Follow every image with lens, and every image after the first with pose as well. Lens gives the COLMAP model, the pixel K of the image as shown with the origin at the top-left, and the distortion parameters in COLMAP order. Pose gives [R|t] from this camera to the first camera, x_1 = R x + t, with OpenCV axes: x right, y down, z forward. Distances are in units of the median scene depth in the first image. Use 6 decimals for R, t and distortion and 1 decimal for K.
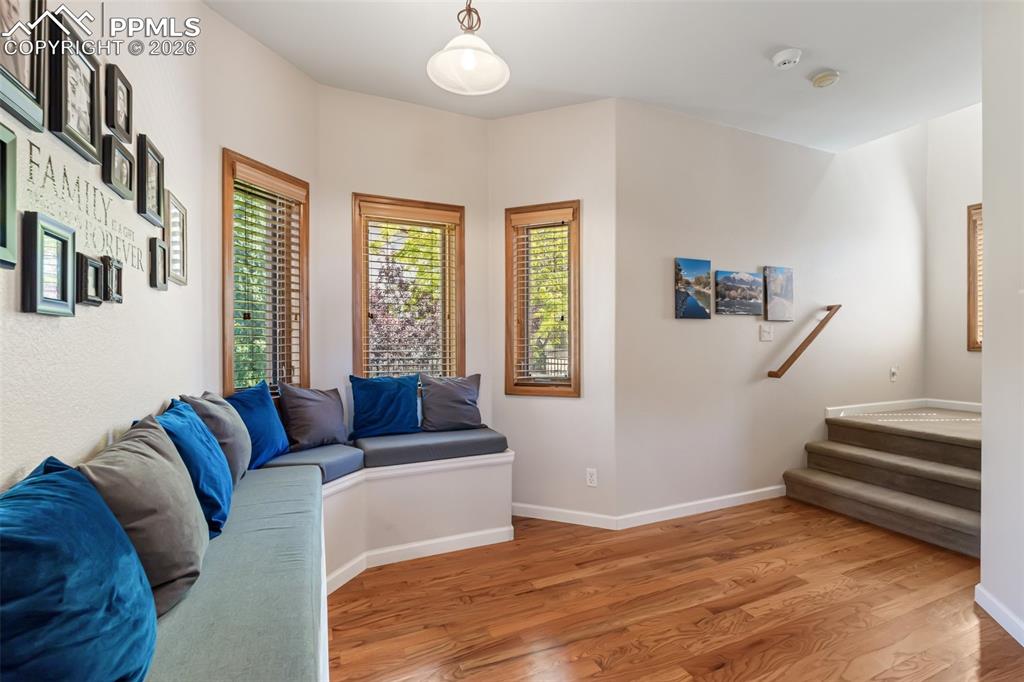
lens RADIAL K [[455.5, 0, 511.7], [0, 455.5, 343.0], [0, 0, 1]] dist [-0.002241, -0.000199]
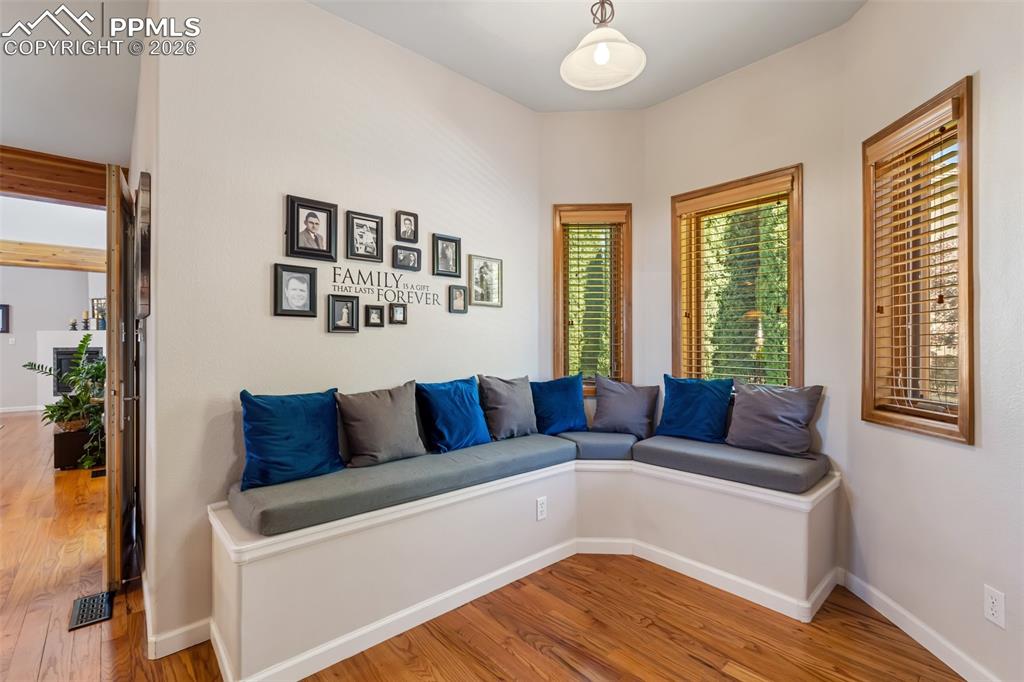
lens RADIAL K [[455.5, 0, 511.7], [0, 455.5, 343.0], [0, 0, 1]] dist [-0.002241, -0.000199]
pose [[0.308723, 0.000615, -0.951152, 0.500174], [0.002179, 0.999997, 0.001354, -0.001738], [0.951150, -0.002490, 0.308721, 0.332009]]
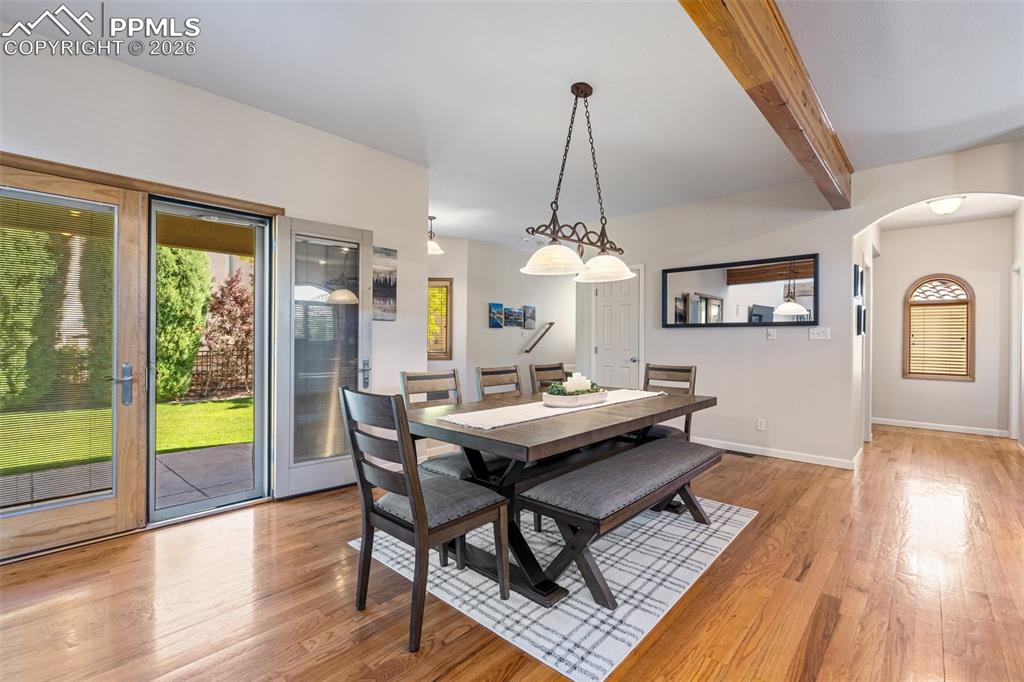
lens RADIAL K [[455.5, 0, 511.7], [0, 455.5, 343.0], [0, 0, 1]] dist [-0.002241, -0.000199]
pose [[0.914247, 0.007256, 0.405092, -0.555600], [-0.011853, 0.999891, 0.008839, 0.005801], [-0.404984, -0.012882, 0.914233, -1.374578]]
